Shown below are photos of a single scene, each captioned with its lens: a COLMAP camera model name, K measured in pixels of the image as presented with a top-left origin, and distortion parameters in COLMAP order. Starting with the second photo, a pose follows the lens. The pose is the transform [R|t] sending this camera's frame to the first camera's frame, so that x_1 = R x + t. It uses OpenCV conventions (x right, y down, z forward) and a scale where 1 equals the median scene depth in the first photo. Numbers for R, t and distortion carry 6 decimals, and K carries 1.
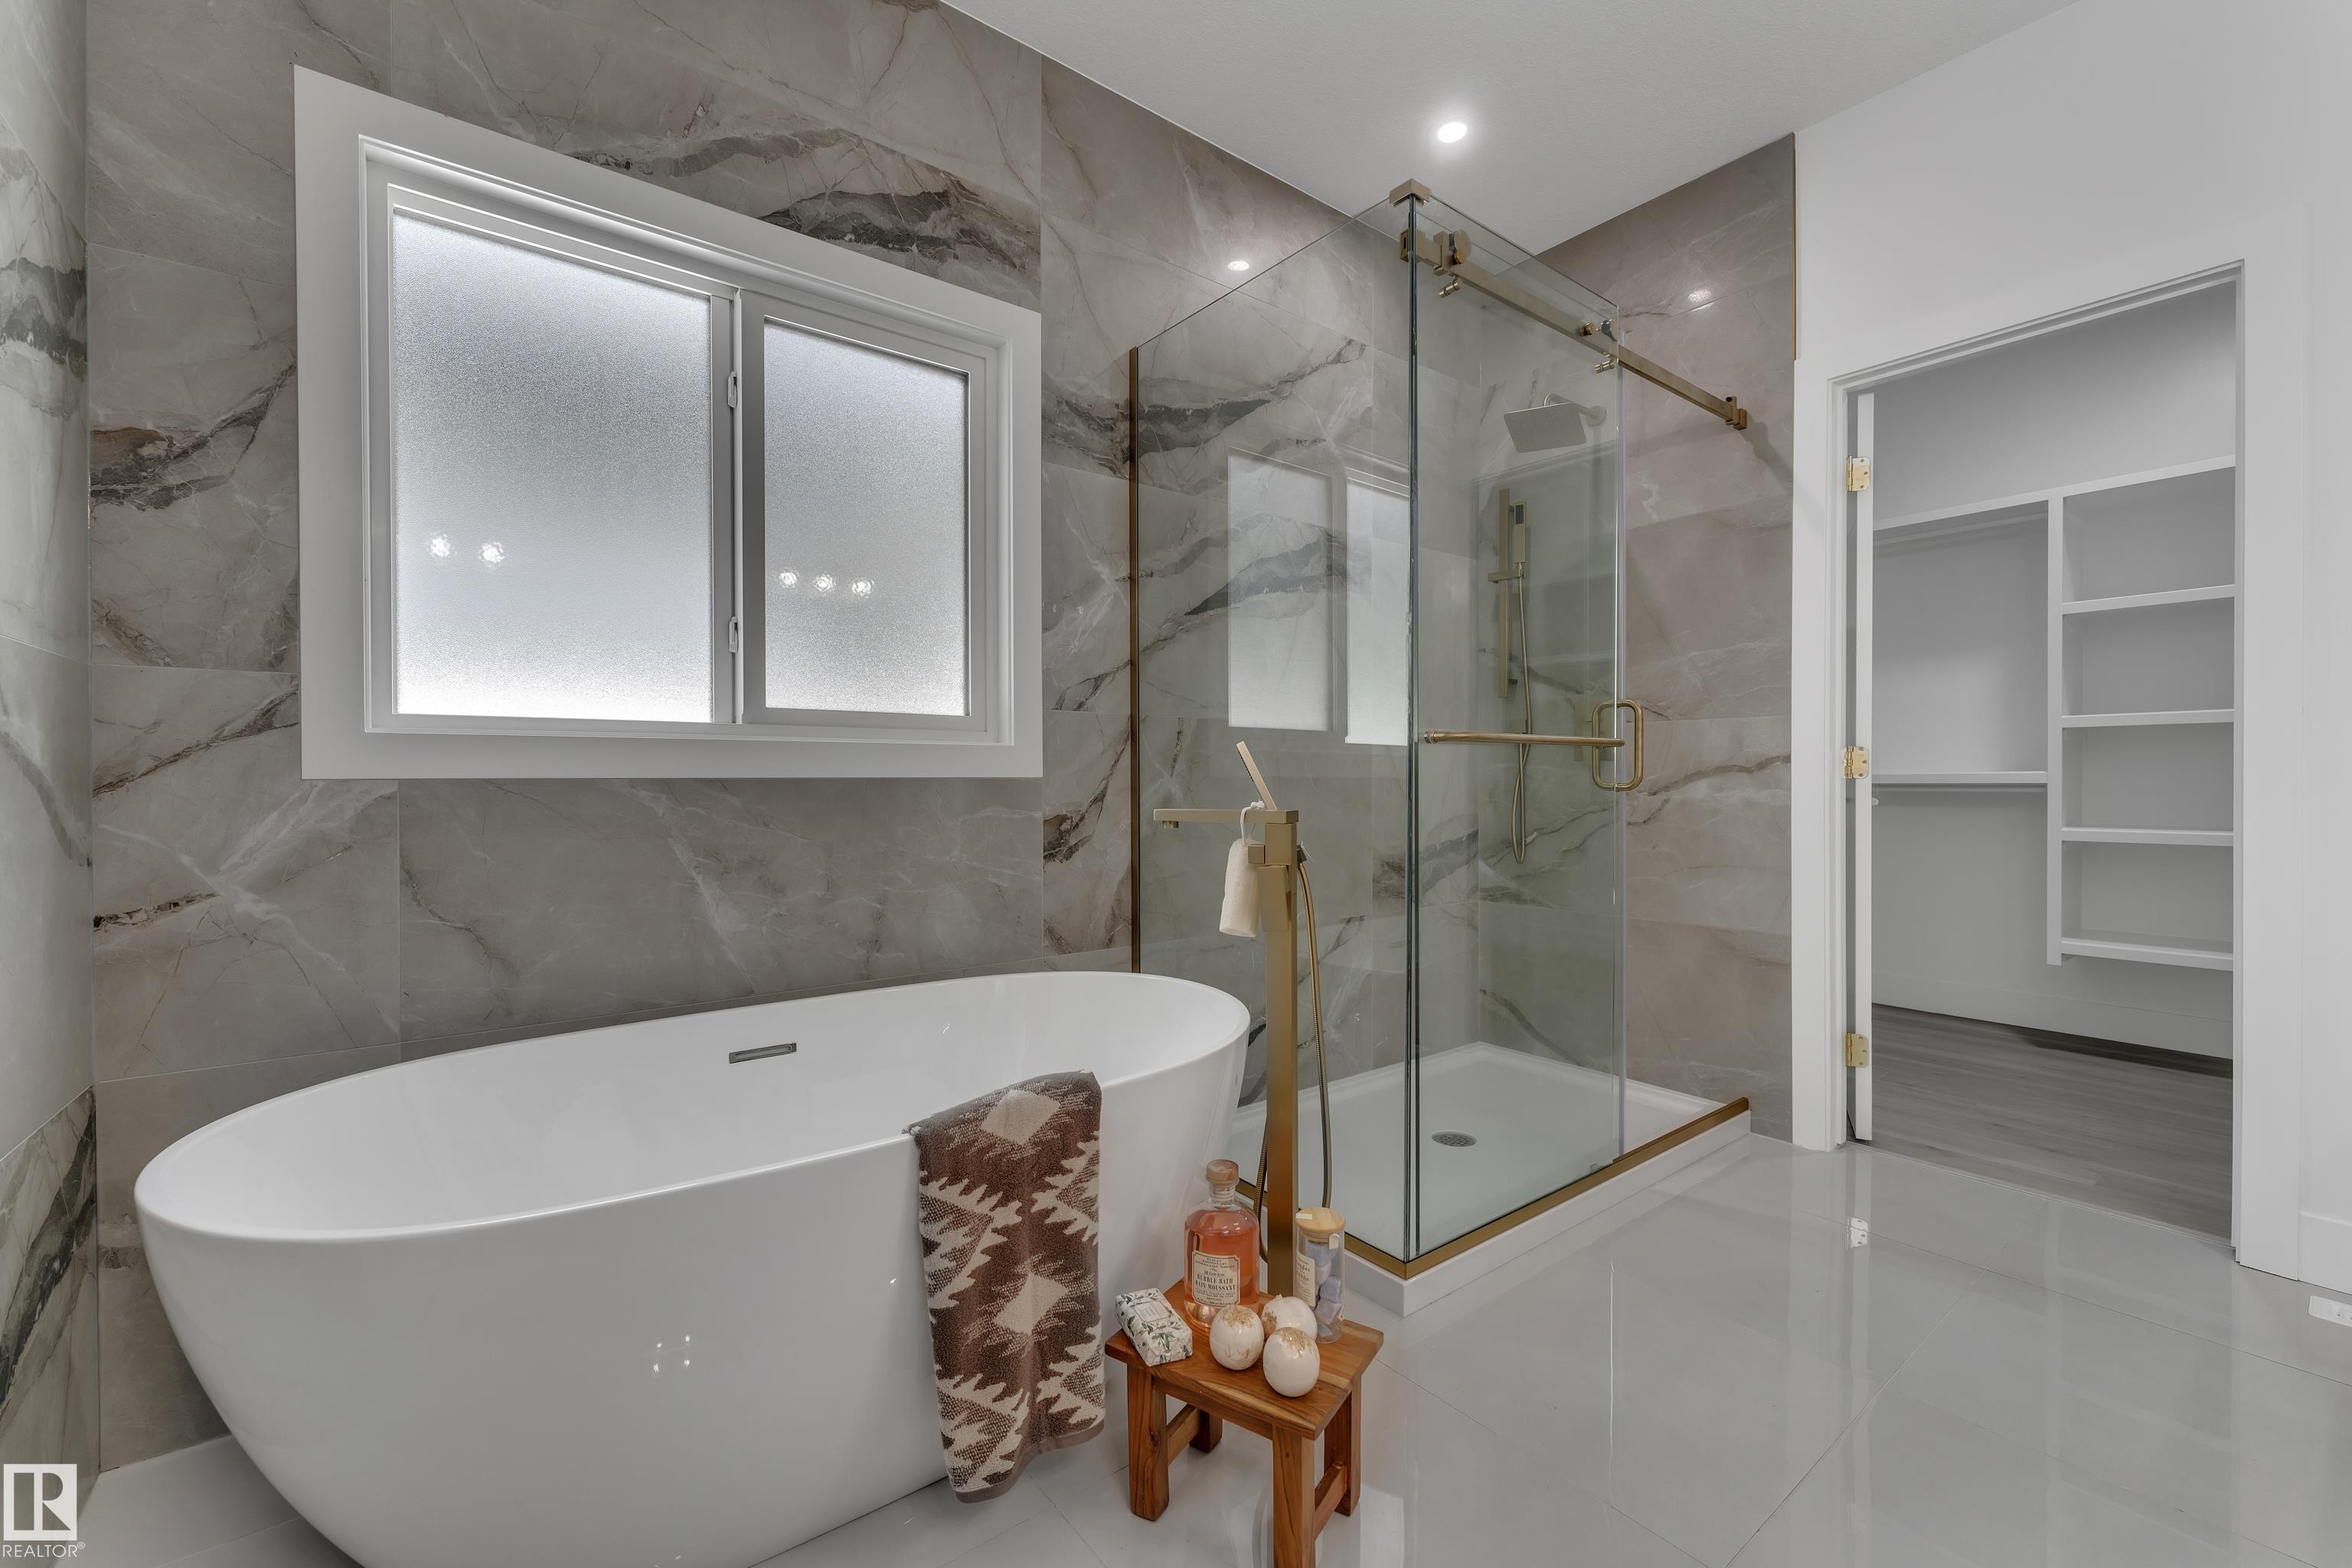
lens RADIAL K [[950.0, 0, 1177.4], [0, 950.0, 782.9], [0, 0, 1]] dist [0.004109, 0.000130]
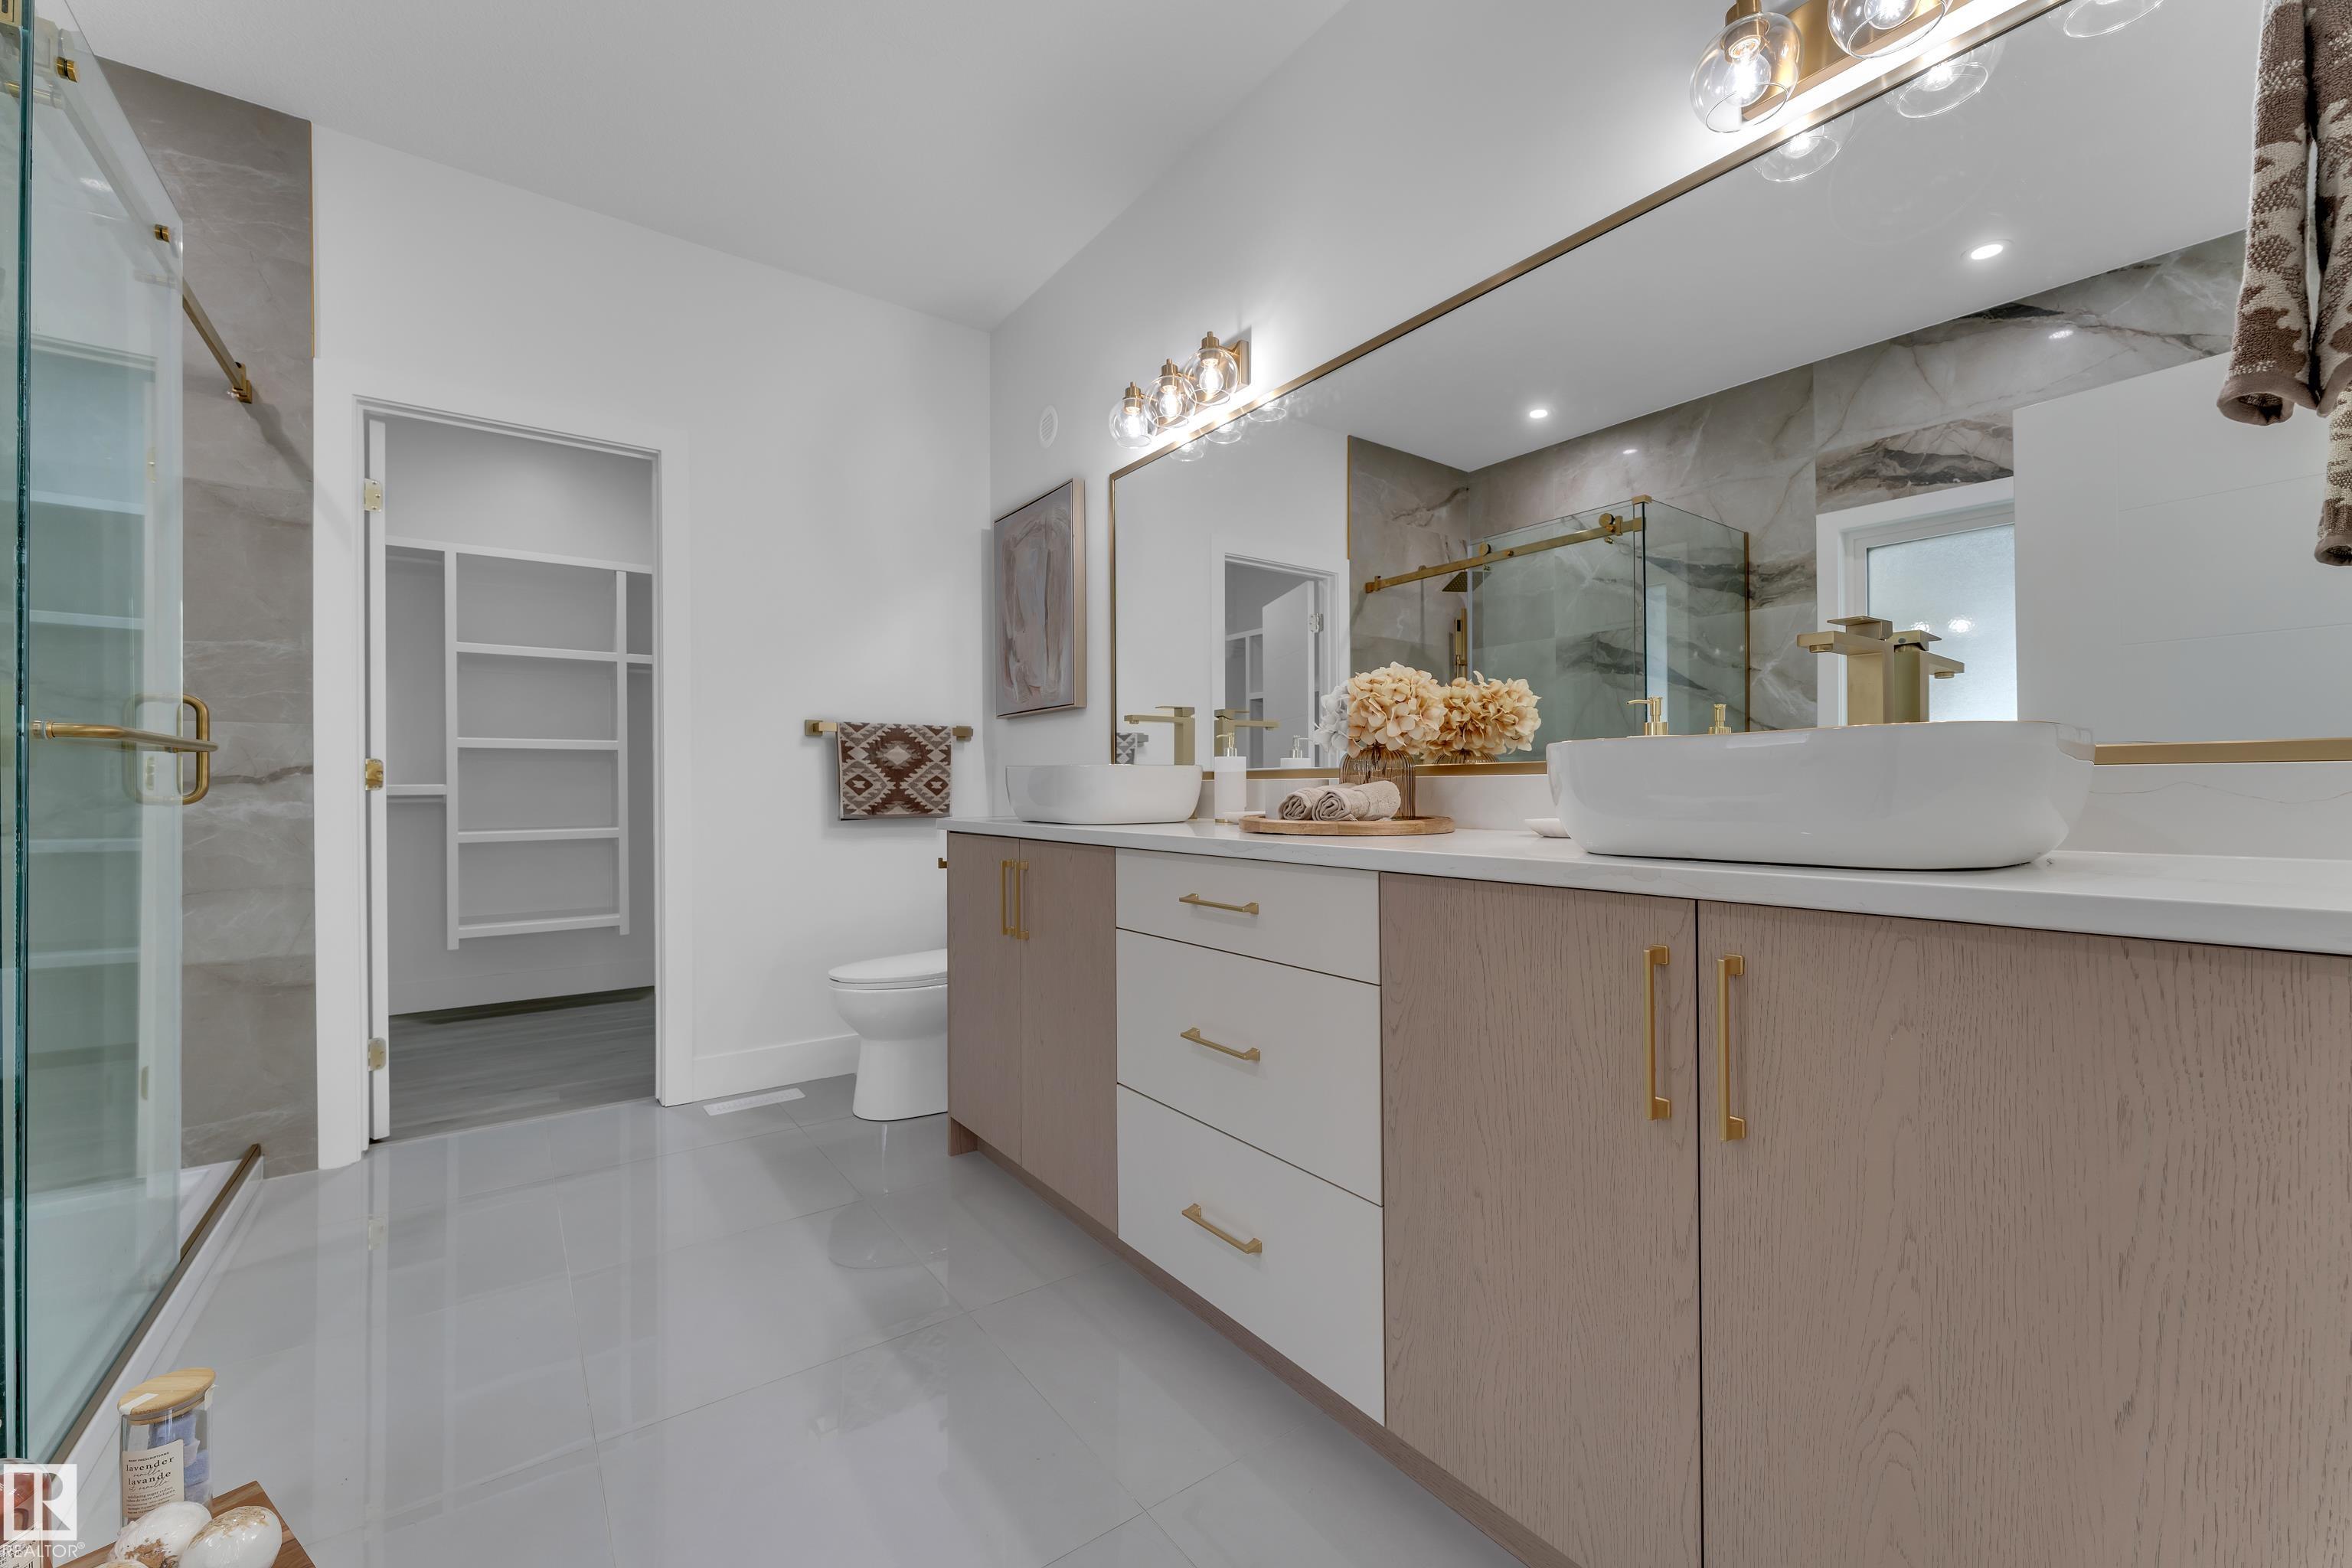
lens RADIAL K [[950.0, 0, 1177.8], [0, 950.0, 784.2], [0, 0, 1]] dist [0.004109, 0.000130]
pose [[0.030829, 0.004638, 0.999514, -0.290433], [0.009361, 0.999944, -0.004929, 0.002094], [-0.999481, 0.009508, 0.030784, 0.097098]]
